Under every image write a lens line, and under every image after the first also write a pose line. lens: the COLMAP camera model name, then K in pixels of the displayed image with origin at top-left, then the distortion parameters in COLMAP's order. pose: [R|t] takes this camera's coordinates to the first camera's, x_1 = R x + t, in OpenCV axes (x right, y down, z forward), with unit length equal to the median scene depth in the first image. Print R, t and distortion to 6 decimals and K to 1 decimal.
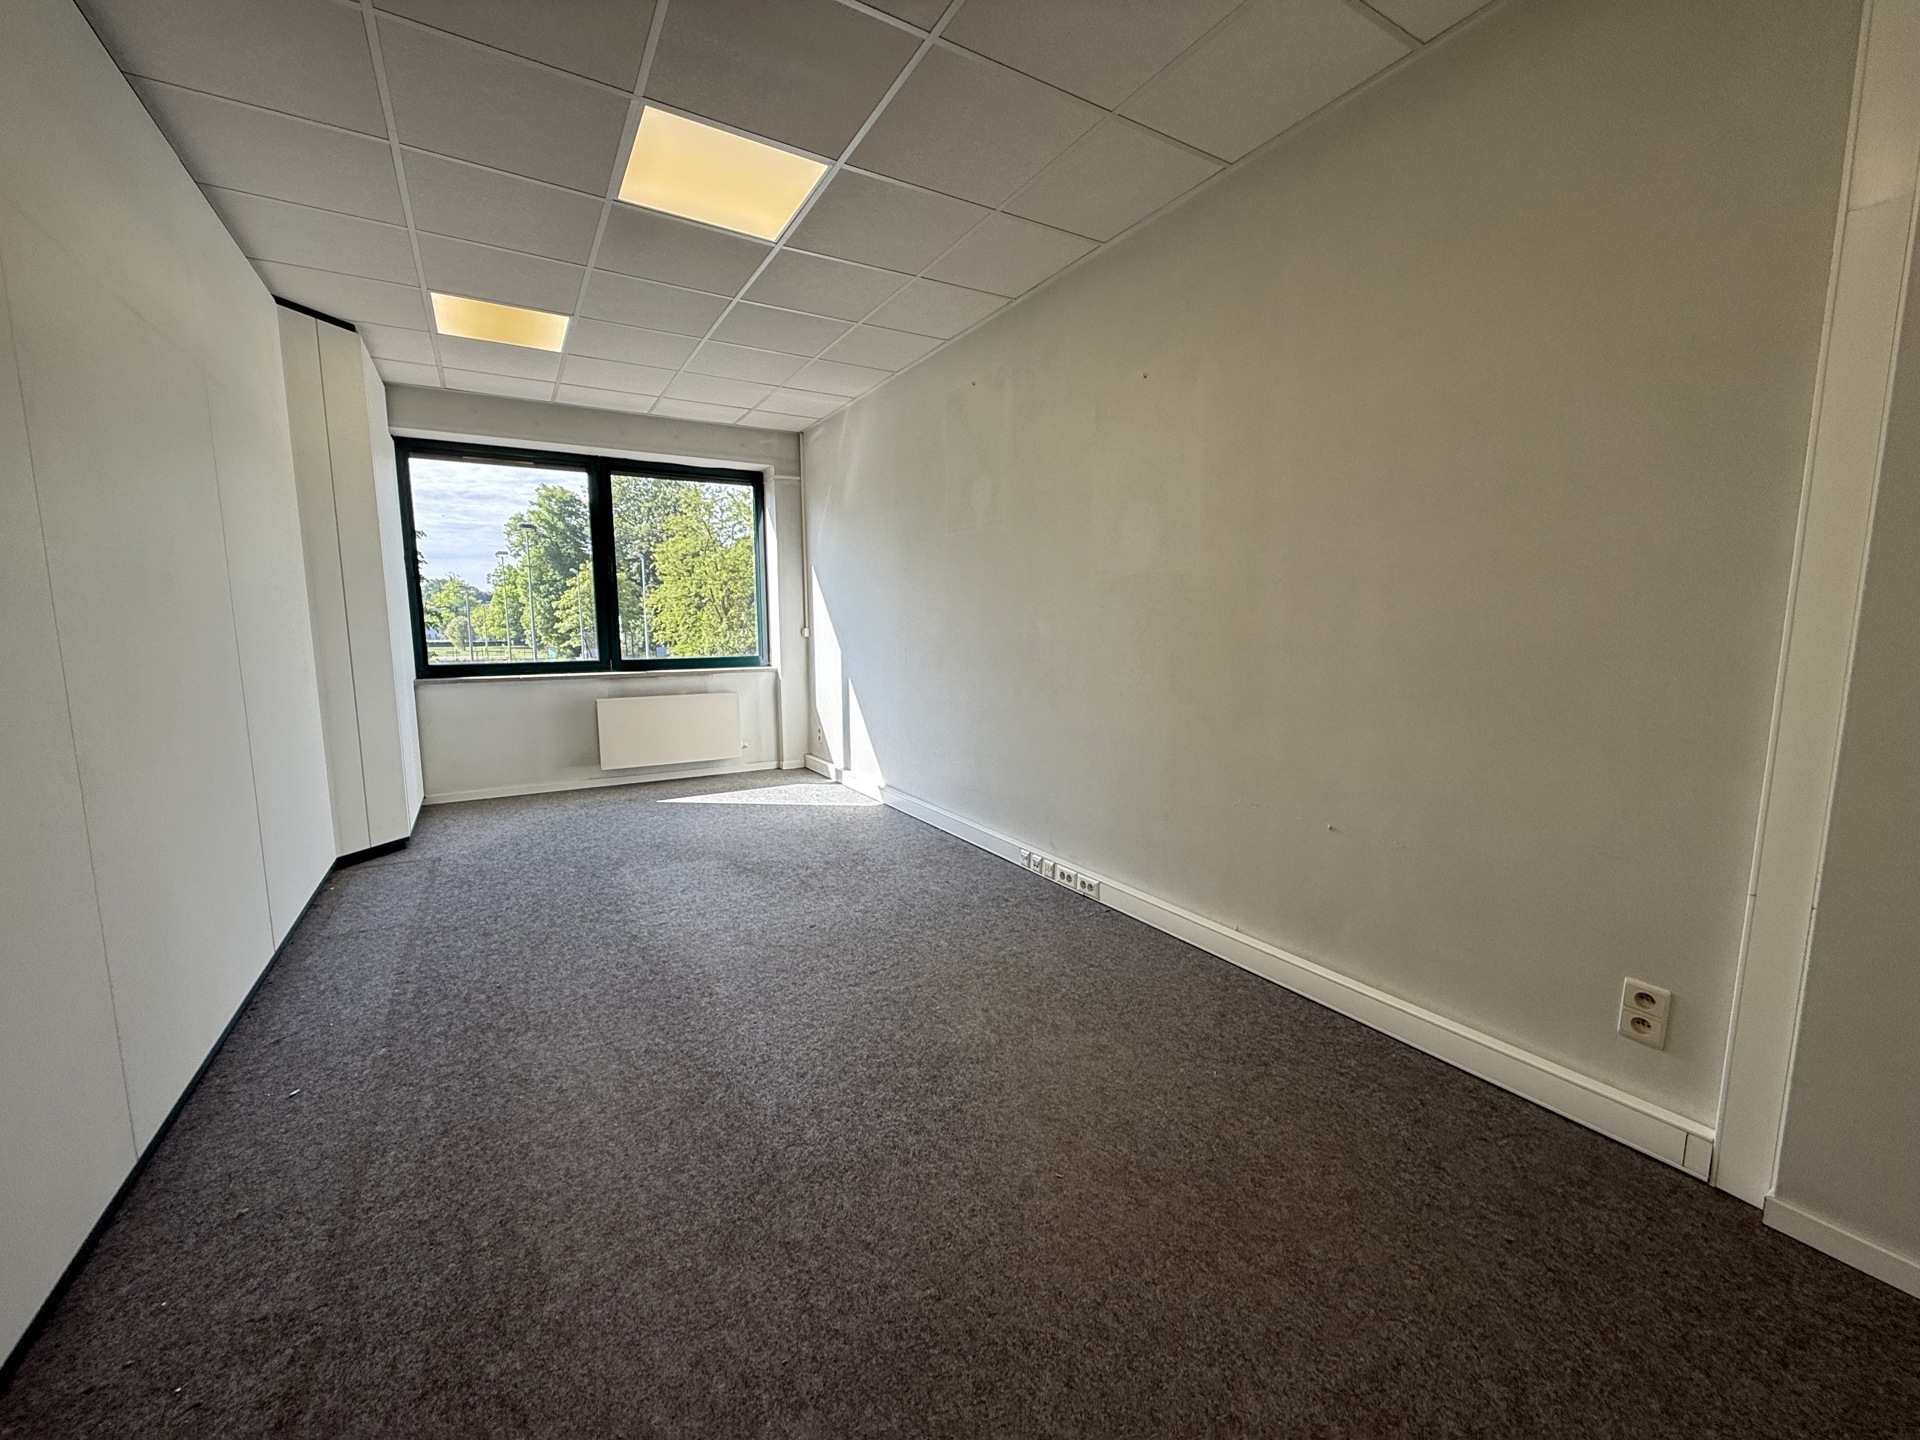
lens RADIAL K [[768.6, 0, 960.0], [0, 768.6, 720.0], [0, 0, 1]] dist [-0.001059, -0.000117]
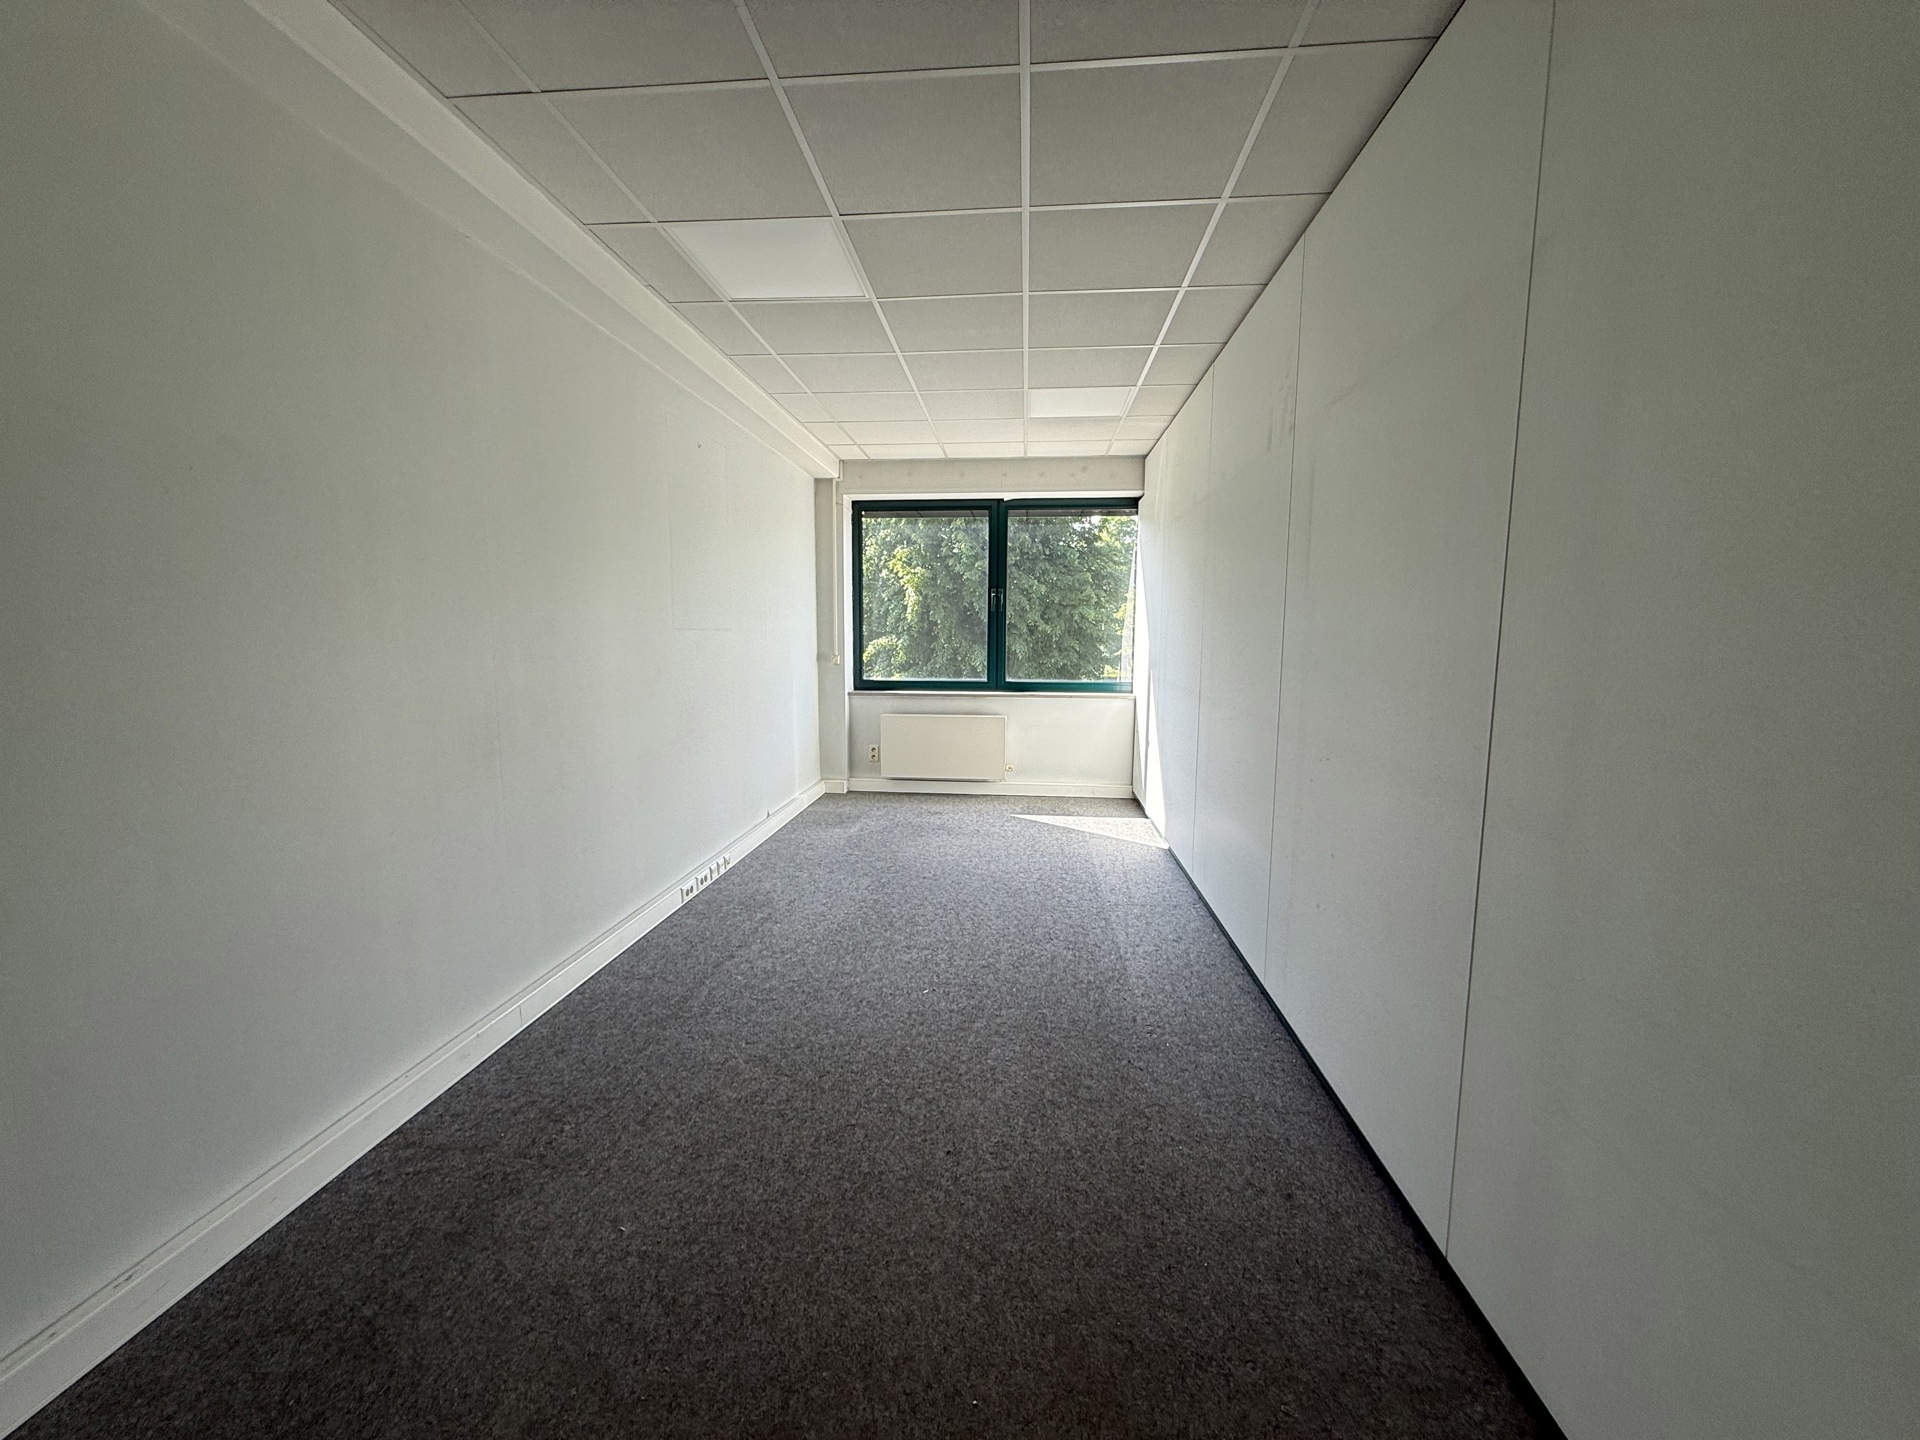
lens RADIAL K [[768.6, 0, 960.0], [0, 768.6, 720.0], [0, 0, 1]] dist [-0.001059, -0.000117]
pose [[0.808690, 0.066329, -0.584484, 0.177580], [-0.086926, 0.996189, -0.007221, -0.013052], [0.581777, 0.056647, 0.811373, 0.080908]]
